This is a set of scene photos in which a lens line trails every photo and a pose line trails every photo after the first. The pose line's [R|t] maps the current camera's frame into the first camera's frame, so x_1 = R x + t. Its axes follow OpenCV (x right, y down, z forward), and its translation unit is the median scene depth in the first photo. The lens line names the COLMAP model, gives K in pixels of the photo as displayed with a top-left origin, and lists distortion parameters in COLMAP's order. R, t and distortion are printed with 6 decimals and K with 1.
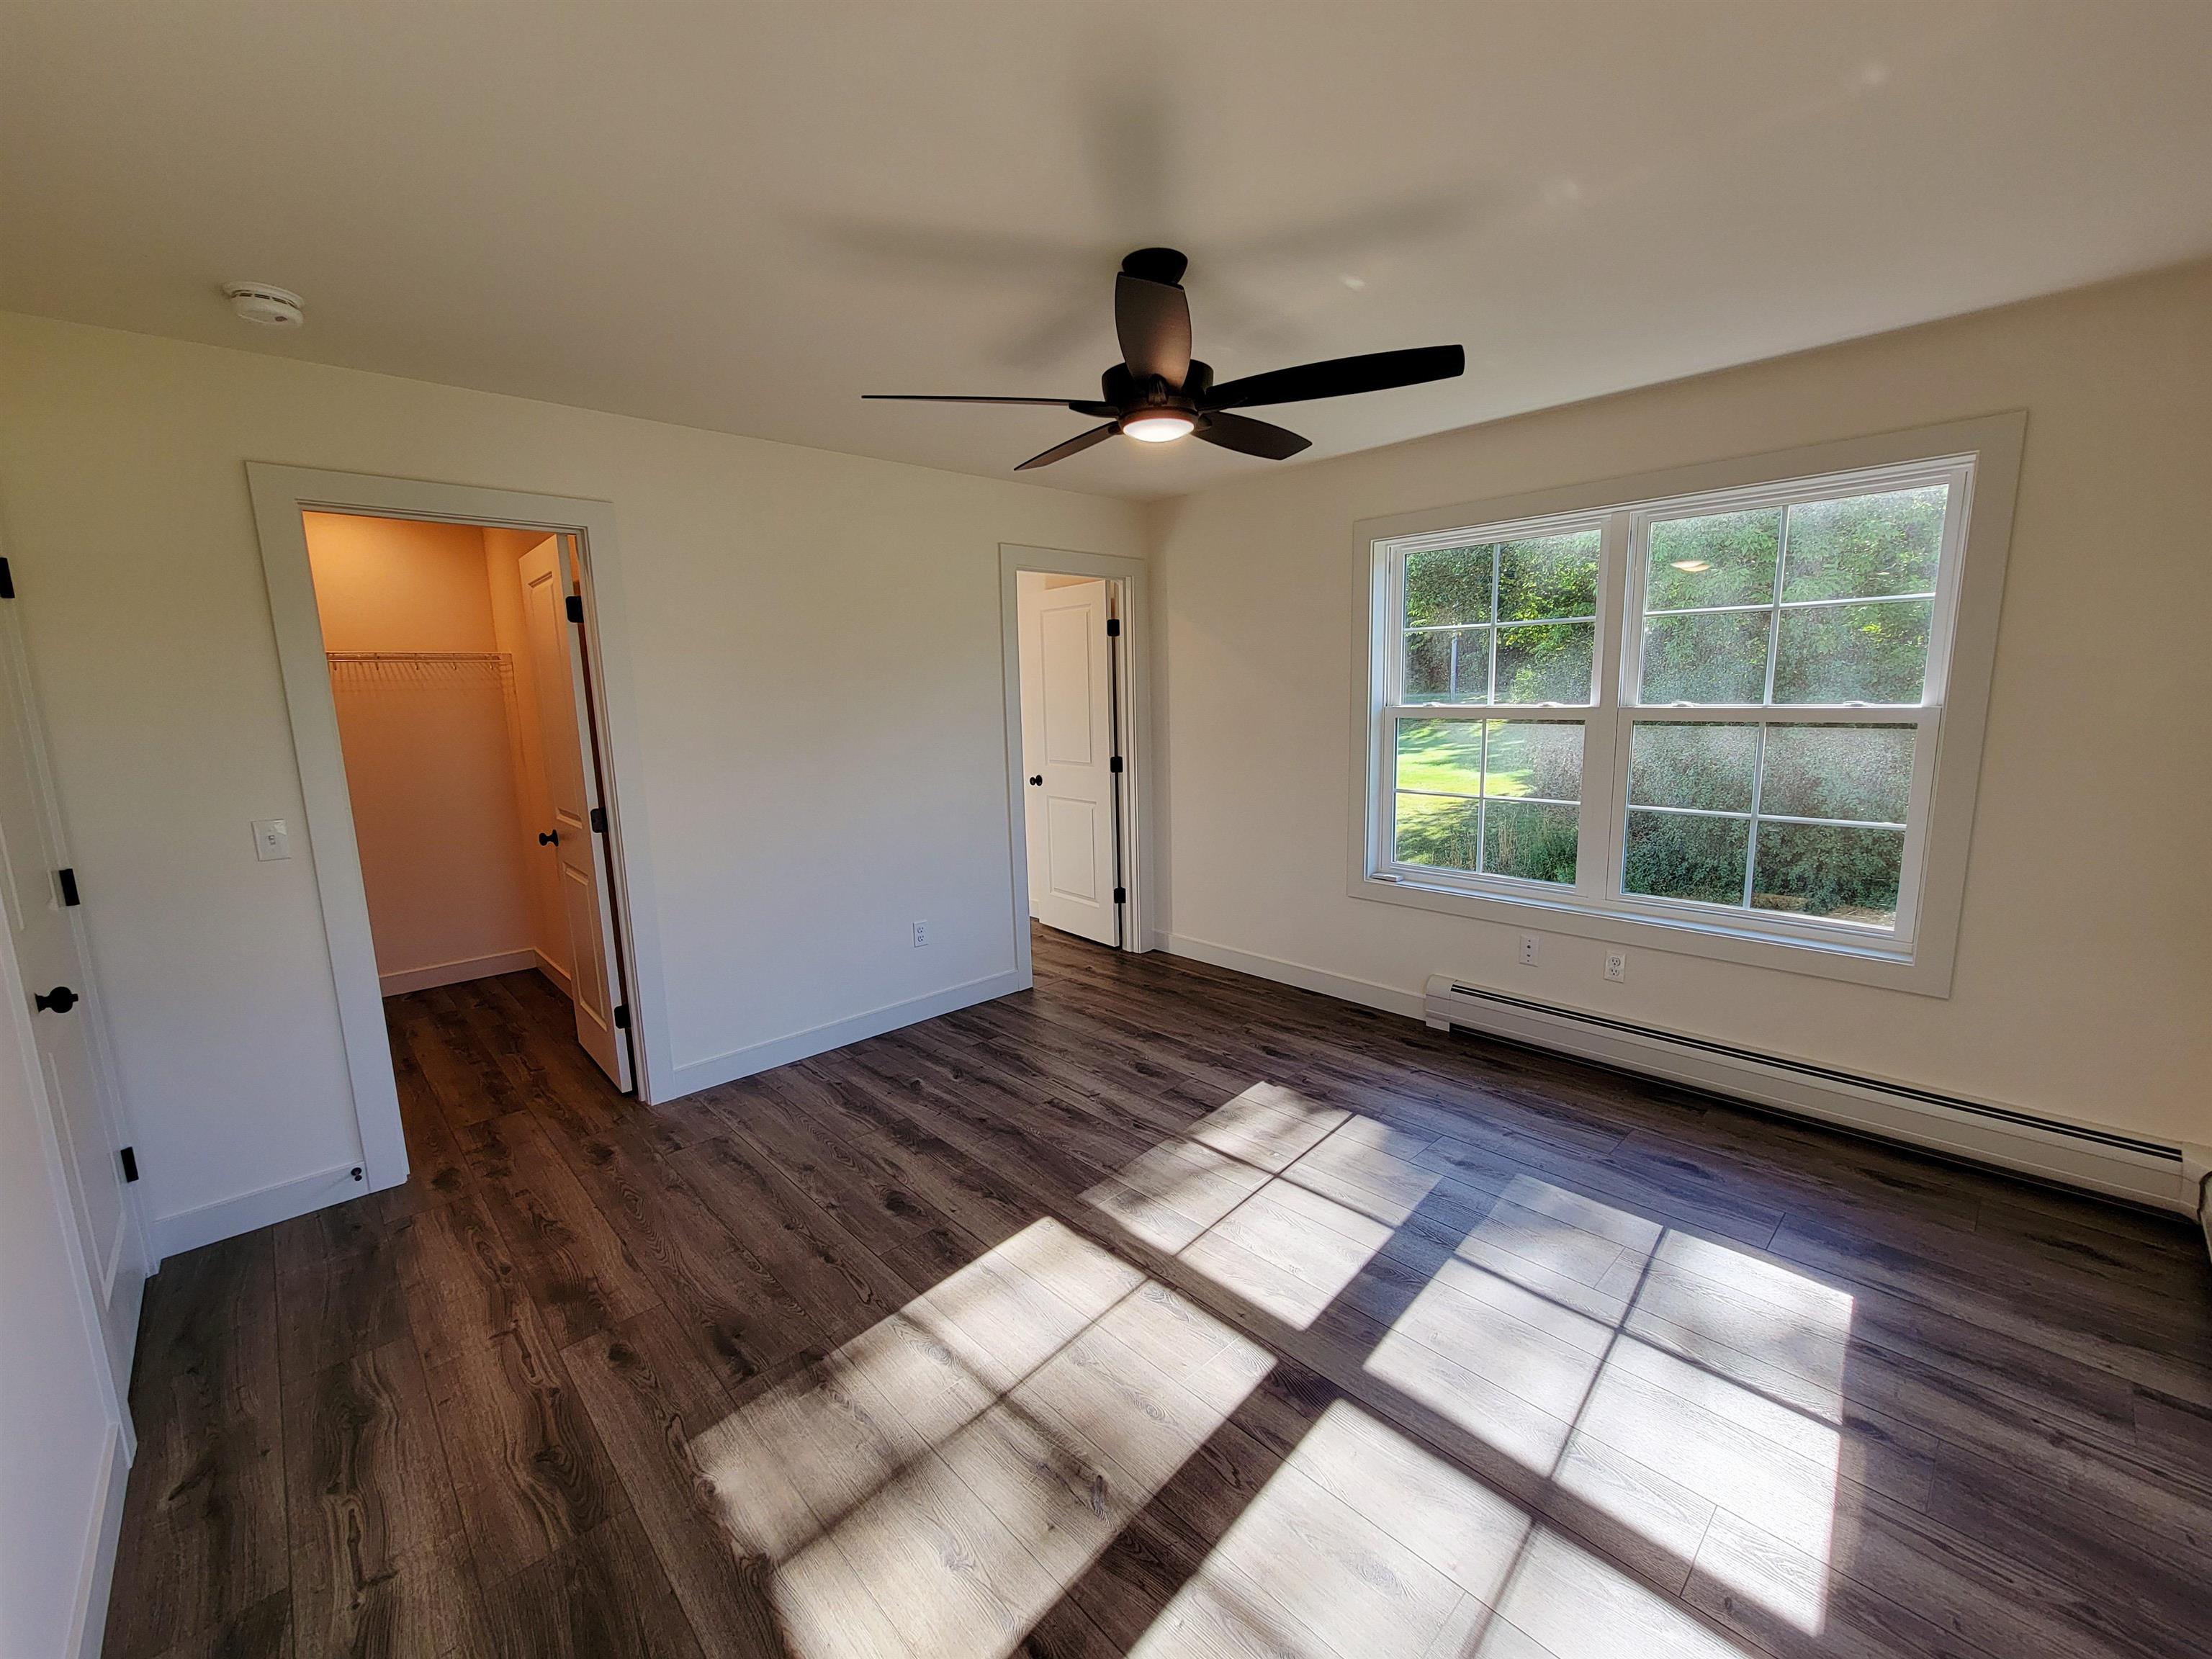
lens RADIAL K [[901.3, 0, 1119.3], [0, 901.3, 834.5], [0, 0, 1]] dist [-0.004592, 0.001030]
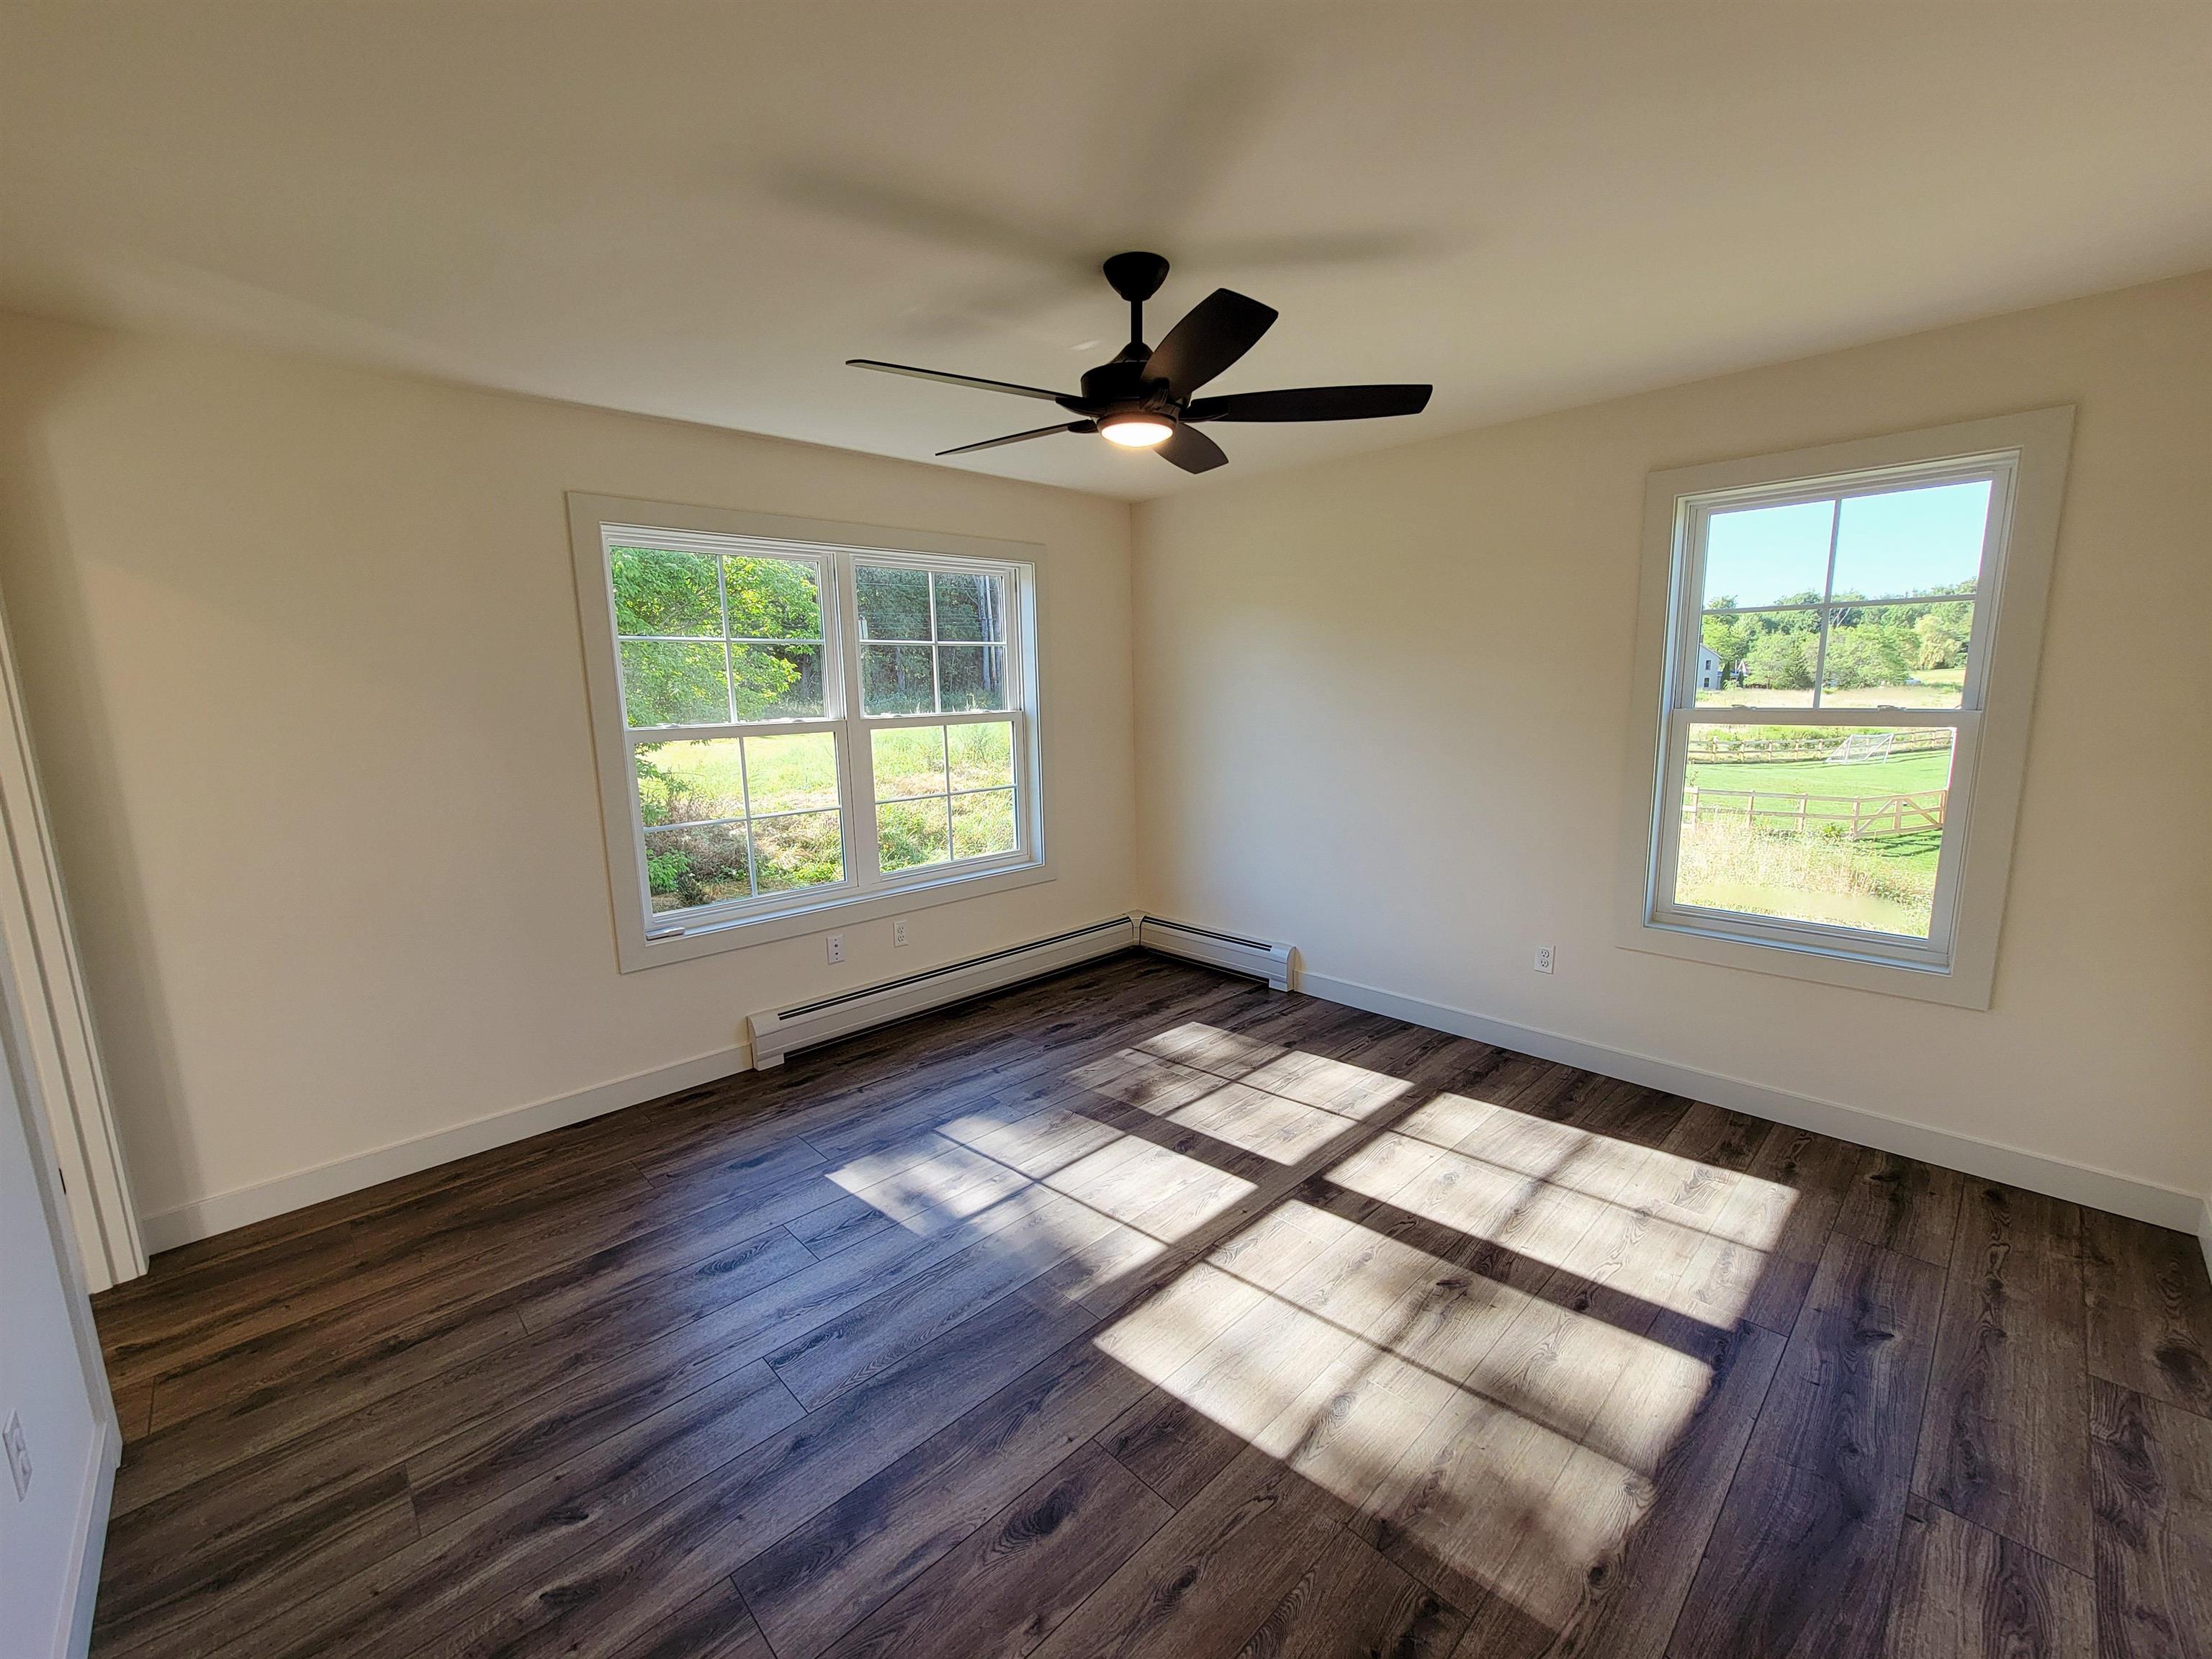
lens RADIAL K [[901.3, 0, 1119.3], [0, 901.3, 834.5], [0, 0, 1]] dist [-0.004592, 0.001030]
pose [[-0.004574, -0.146365, 0.989220, -0.844600], [0.184040, 0.972210, 0.144699, -0.138845], [-0.982908, 0.182718, 0.022490, 0.902643]]
